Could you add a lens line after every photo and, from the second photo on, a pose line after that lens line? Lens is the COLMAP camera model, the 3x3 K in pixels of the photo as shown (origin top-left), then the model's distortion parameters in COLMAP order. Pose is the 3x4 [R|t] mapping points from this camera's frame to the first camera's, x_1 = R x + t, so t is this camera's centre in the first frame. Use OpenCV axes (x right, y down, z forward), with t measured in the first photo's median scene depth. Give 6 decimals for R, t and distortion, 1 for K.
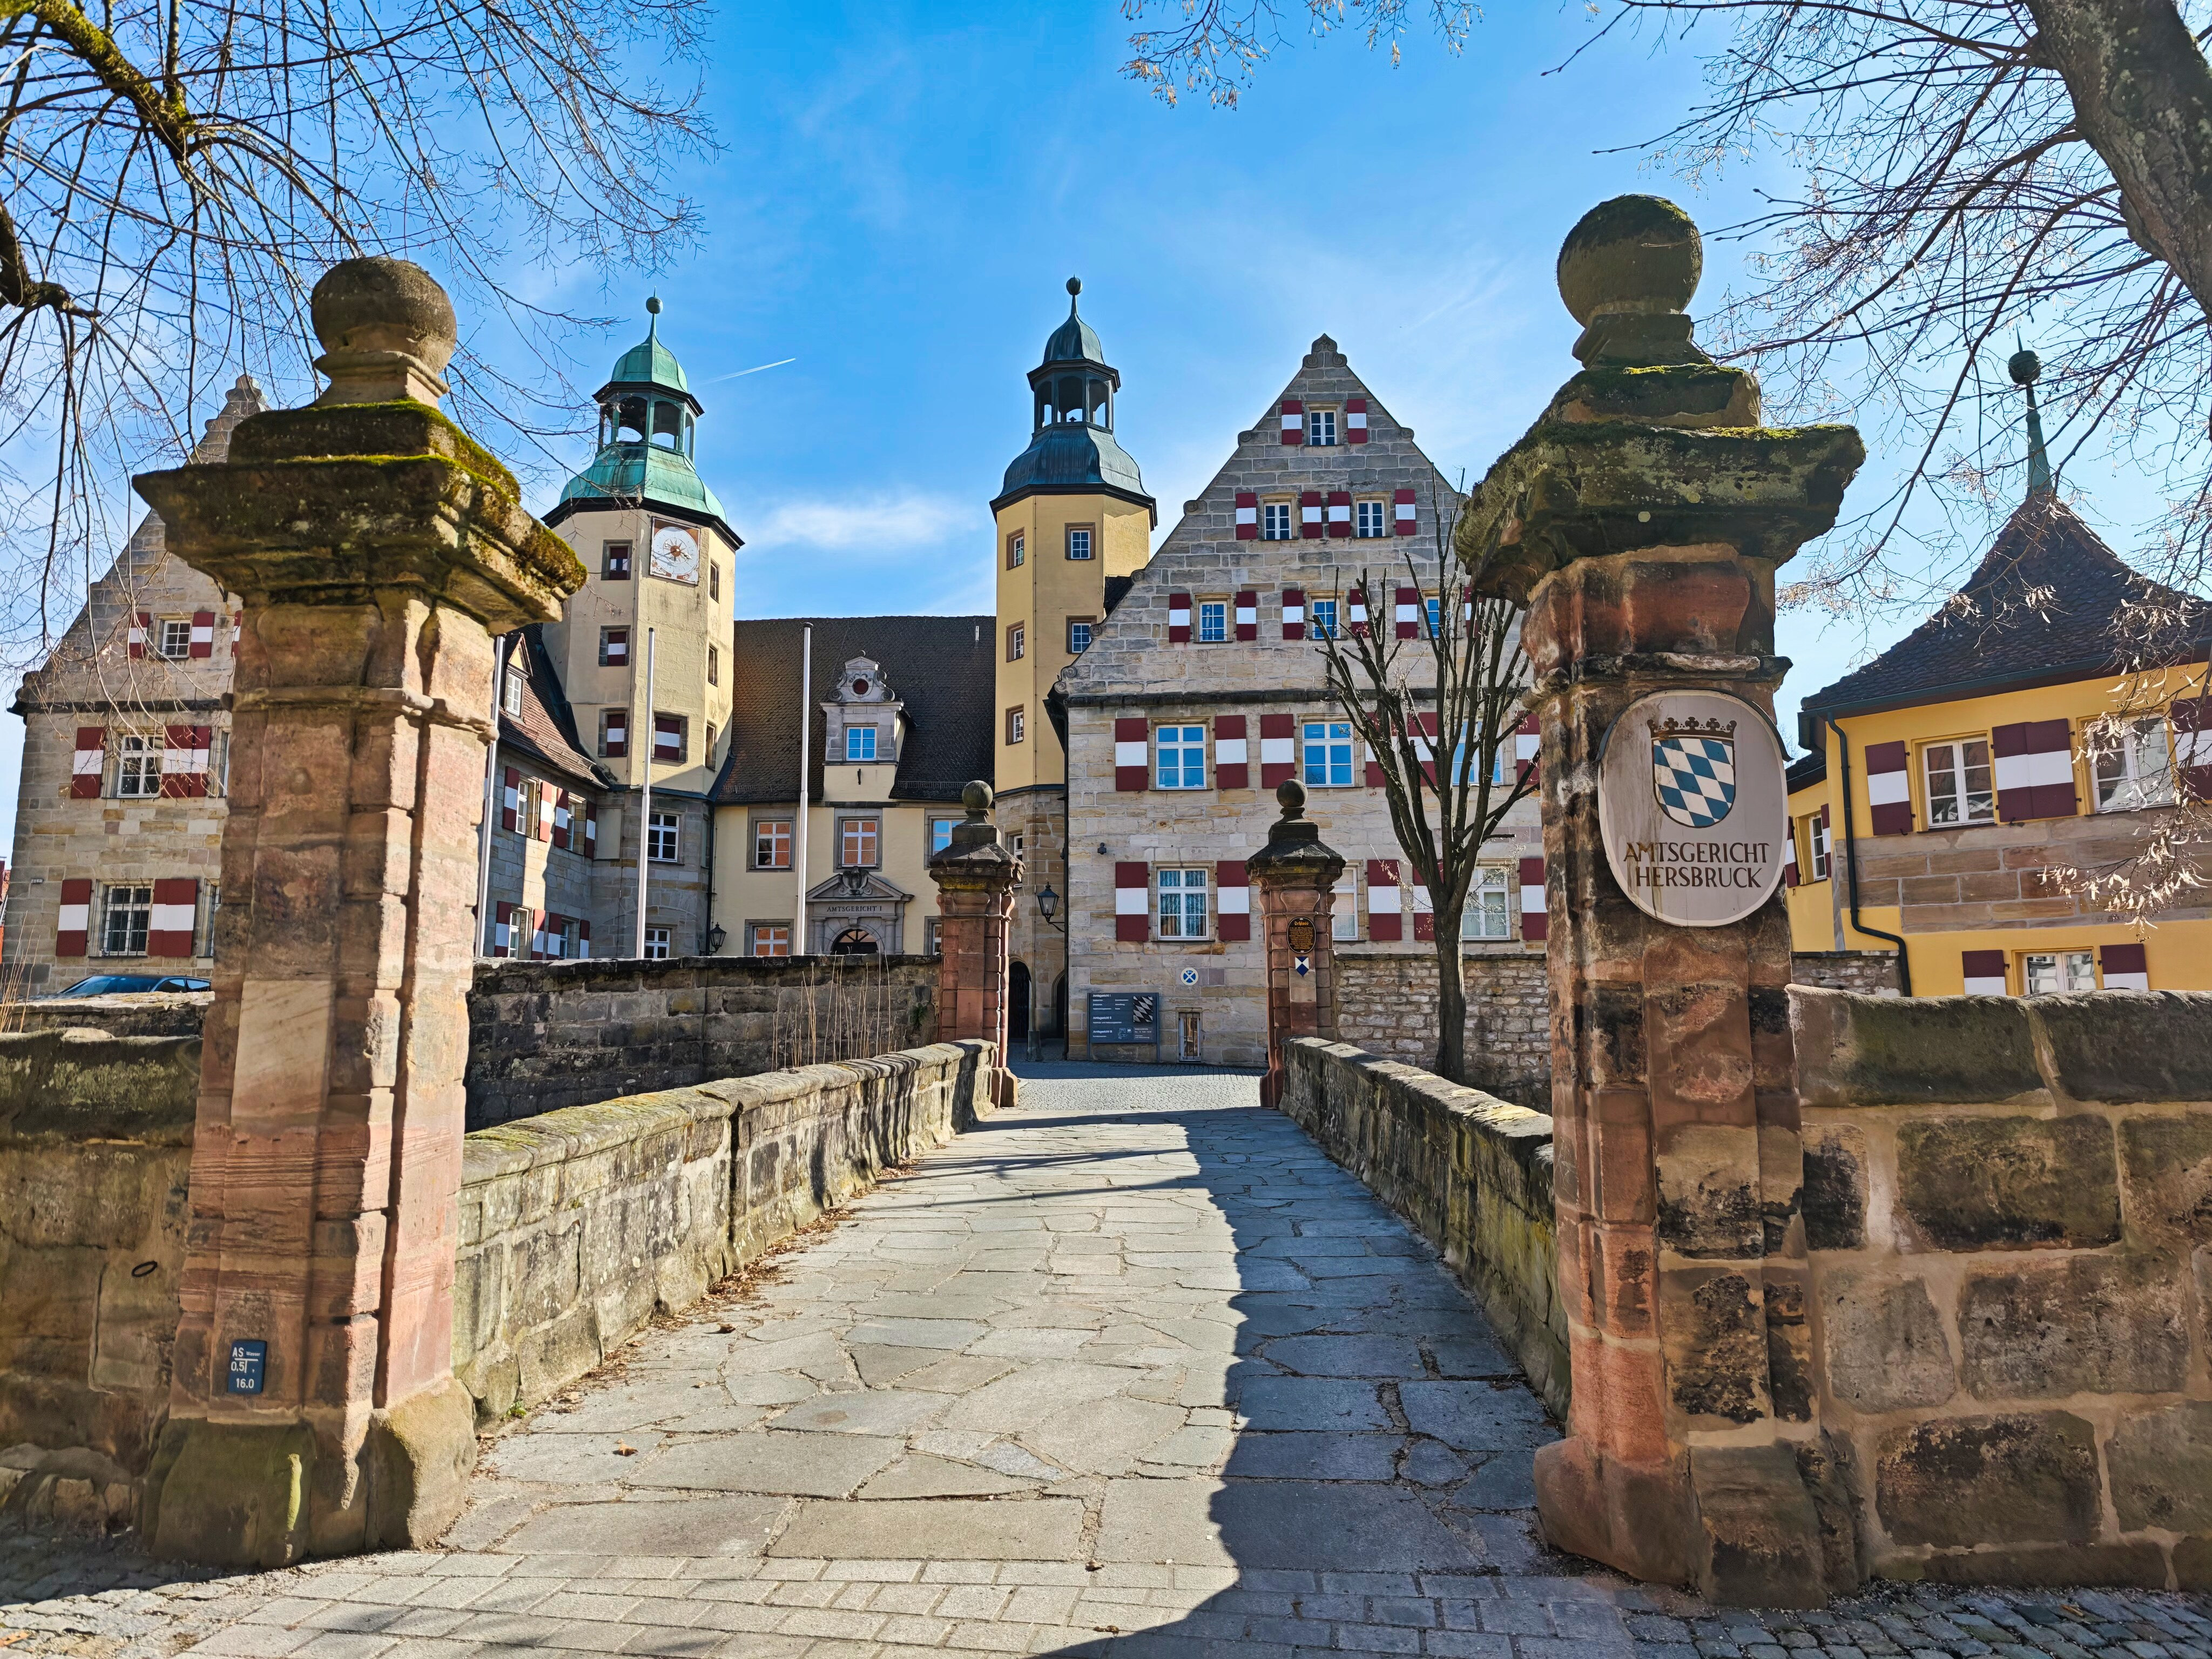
lens RADIAL K [[1483.3, 0, 1091.7], [0, 1483.3, 828.6], [0, 0, 1]] dist [0.045210, -0.050108]
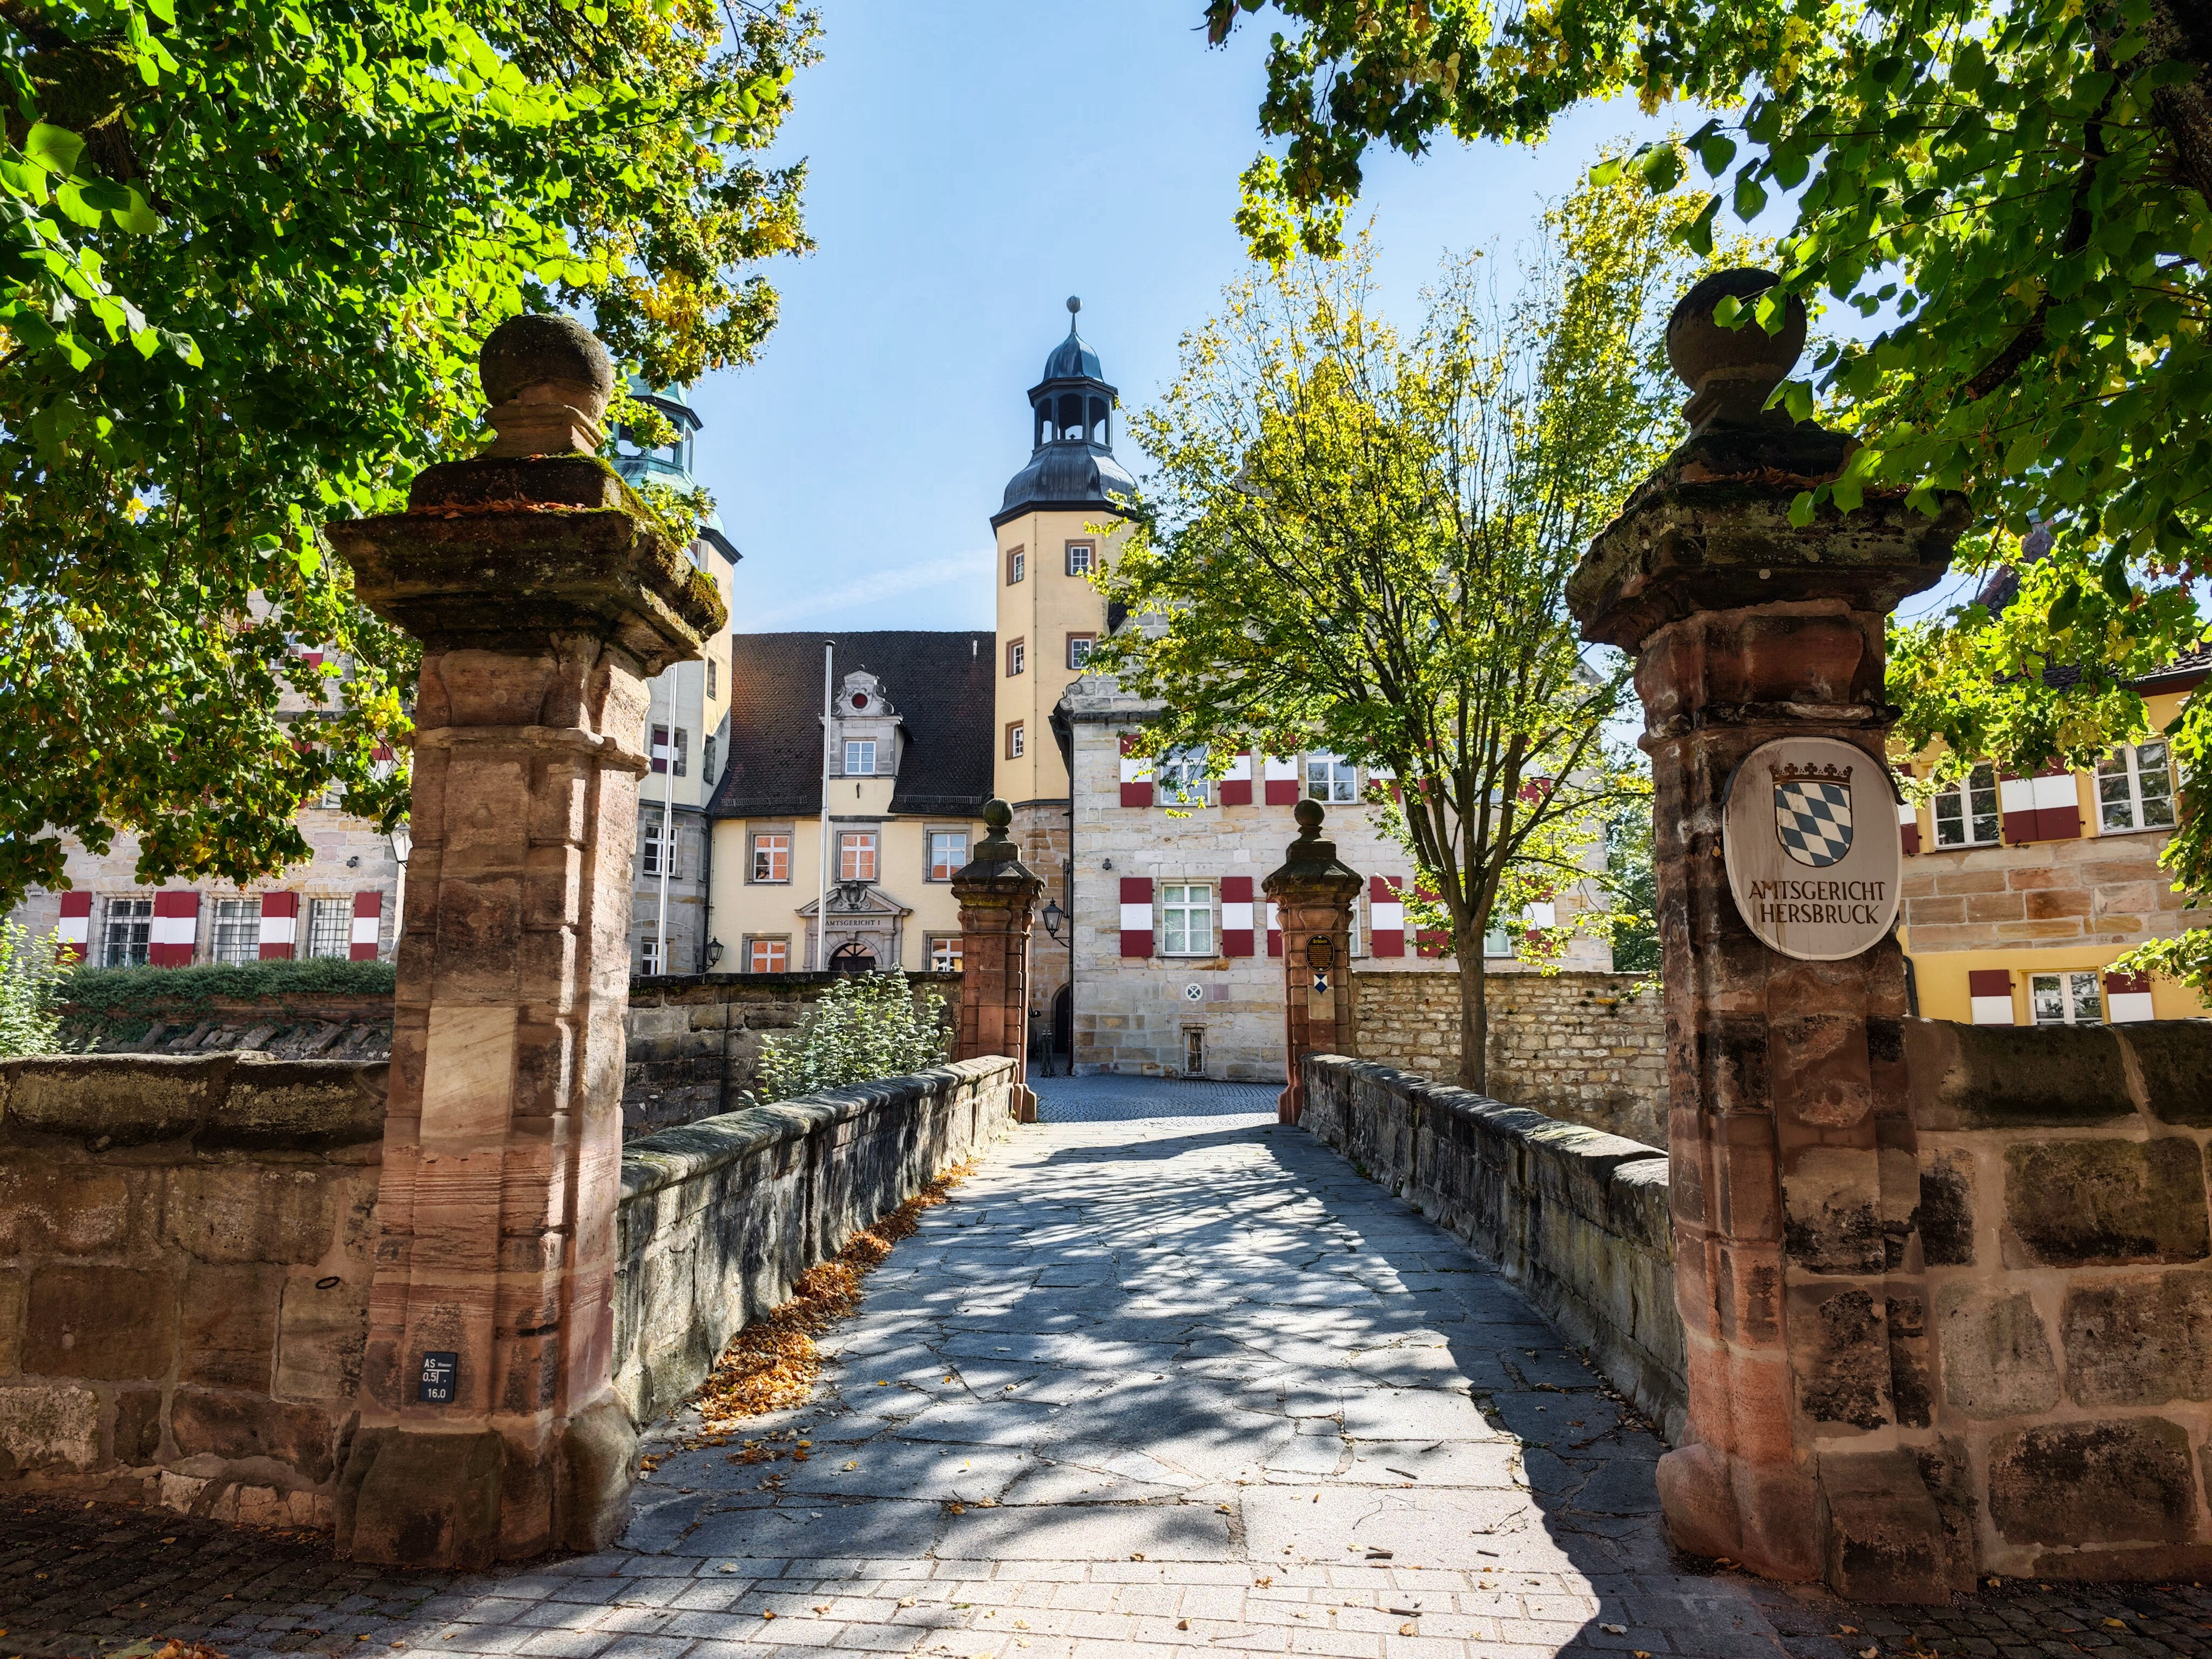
lens RADIAL K [[1486.5, 0, 1095.8], [0, 1486.5, 823.2], [0, 0, 1]] dist [0.040026, -0.045715]
pose [[0.999899, 0.003884, 0.013661, -0.040207], [-0.003715, 0.999917, -0.012335, -0.005508], [-0.013707, 0.012283, 0.999831, -0.019084]]
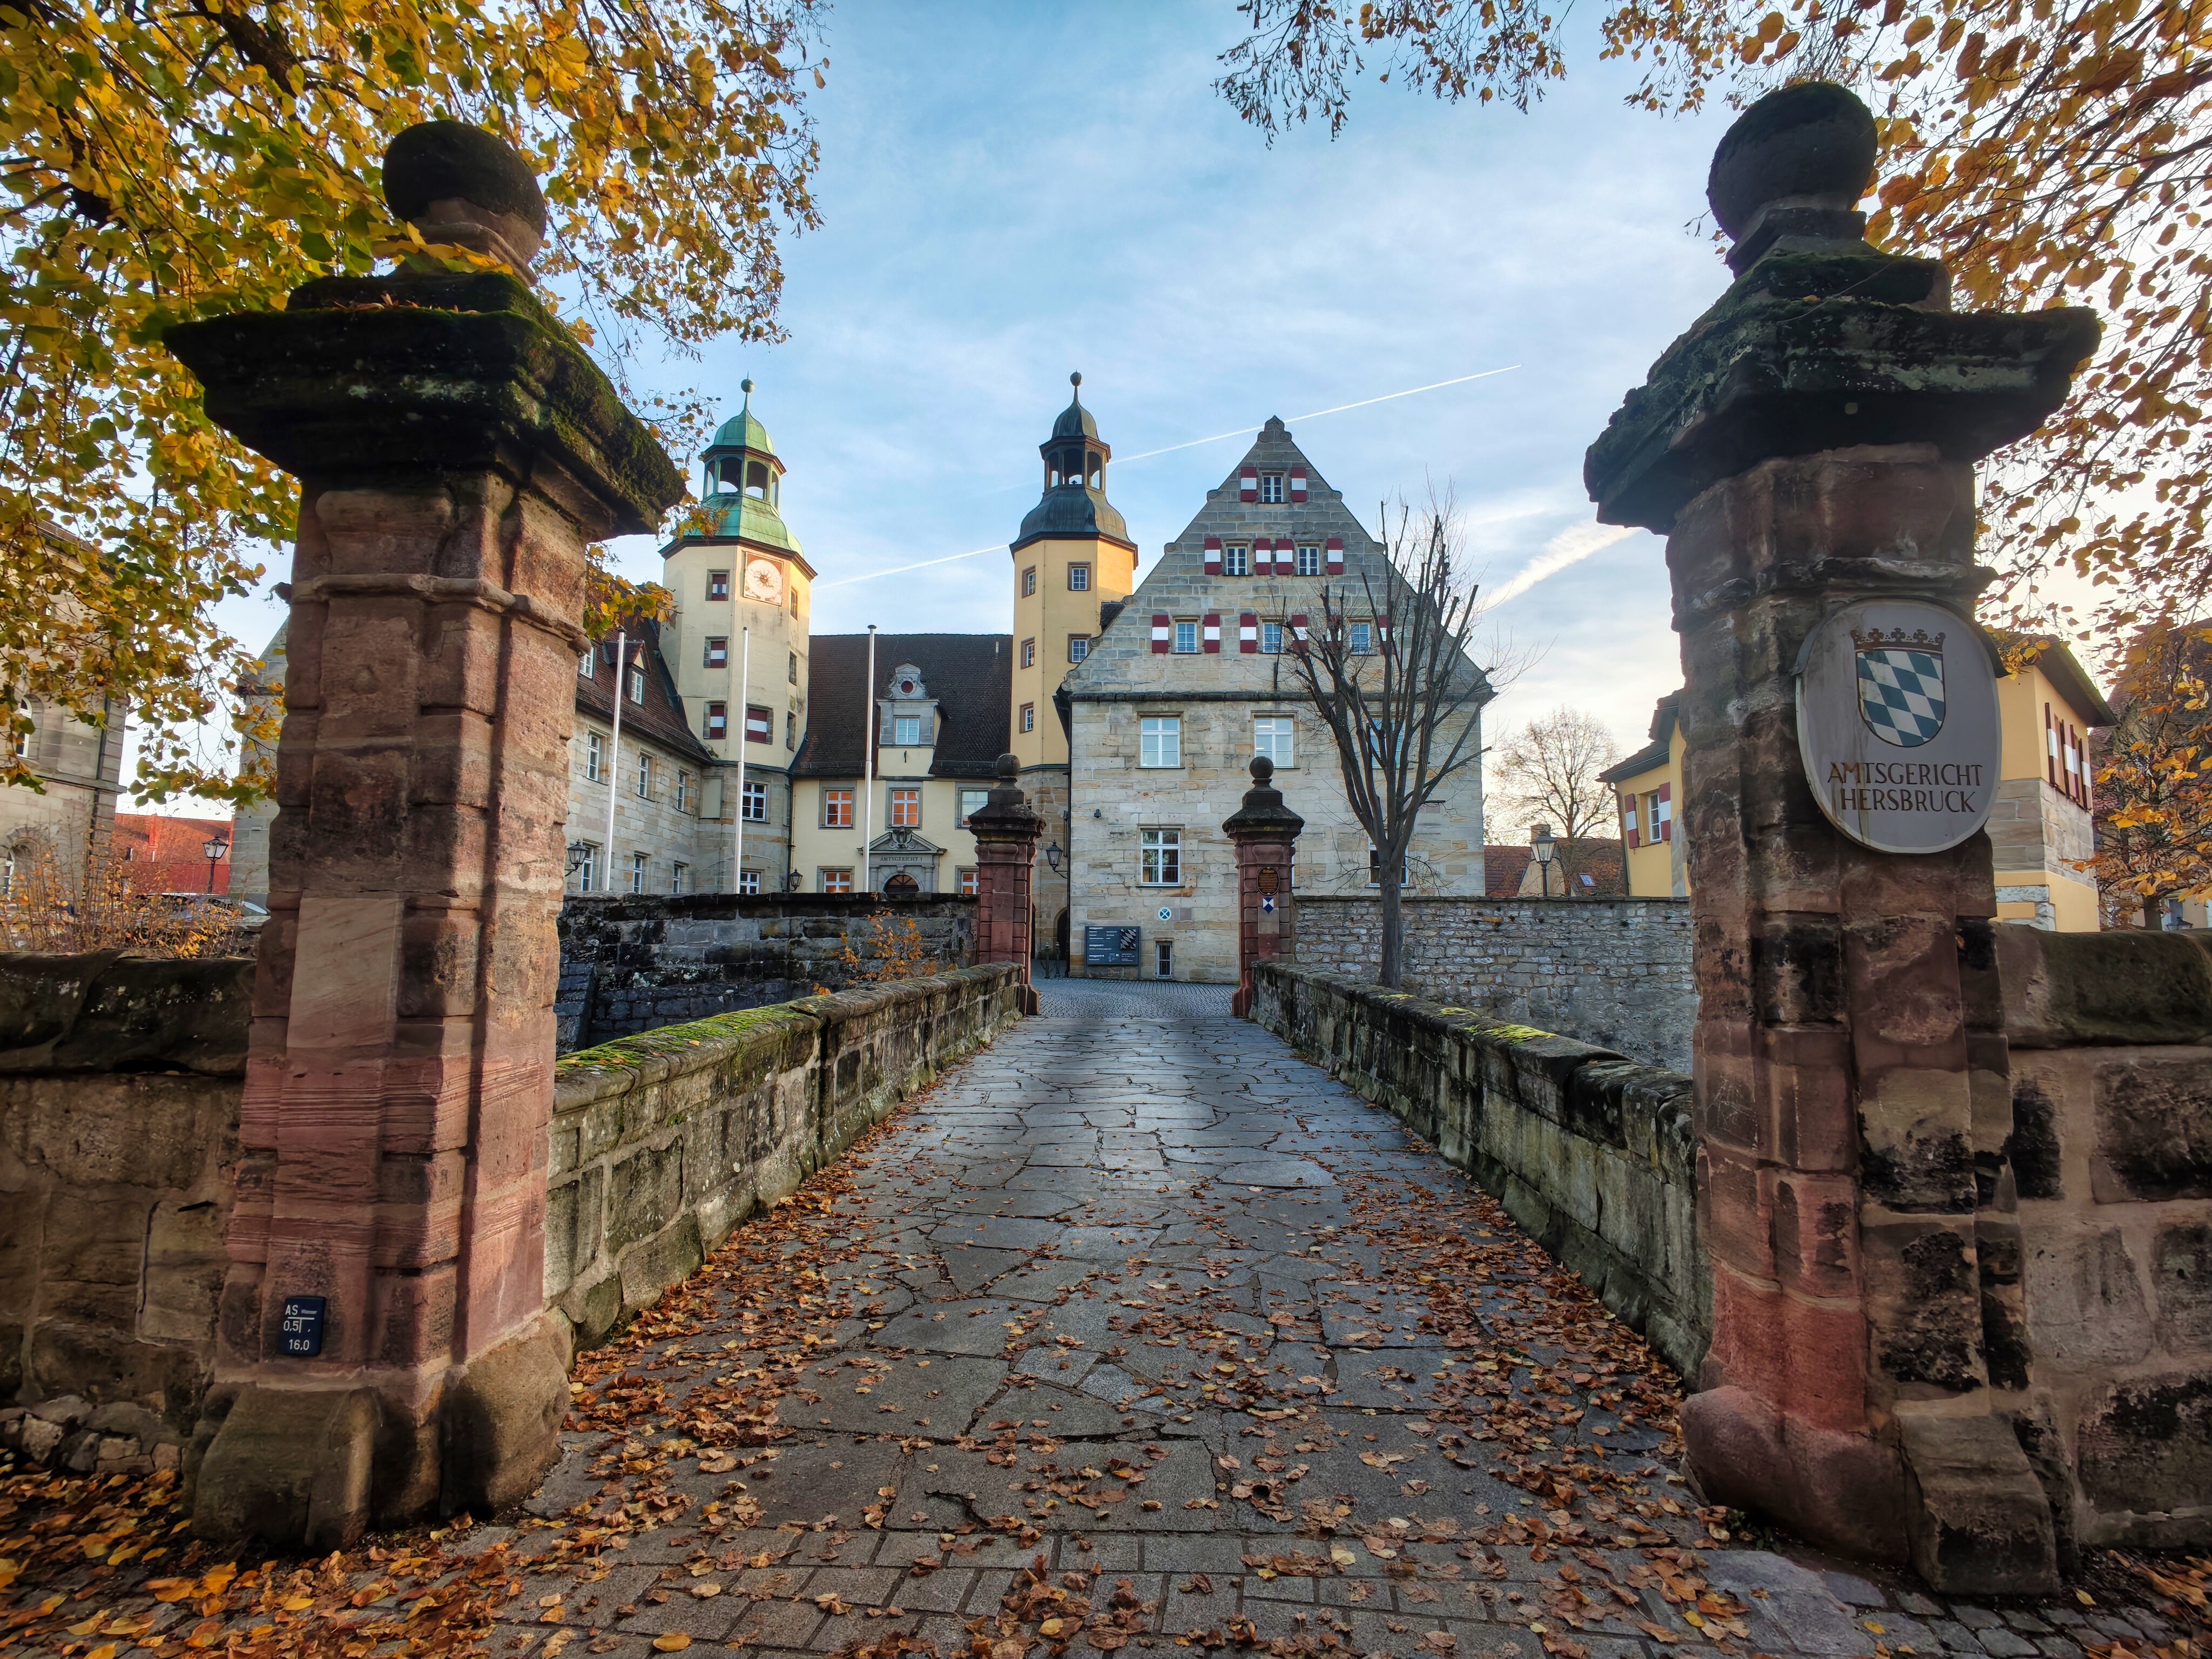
lens RADIAL K [[1105.9, 0, 1118.4], [0, 1105.9, 845.4], [0, 0, 1]] dist [-0.003396, 0.006535]
pose [[0.999165, 0.011560, 0.039195, -0.034680], [-0.013047, 0.999196, 0.037915, 0.013281], [-0.038725, -0.038395, 0.998512, 0.109918]]
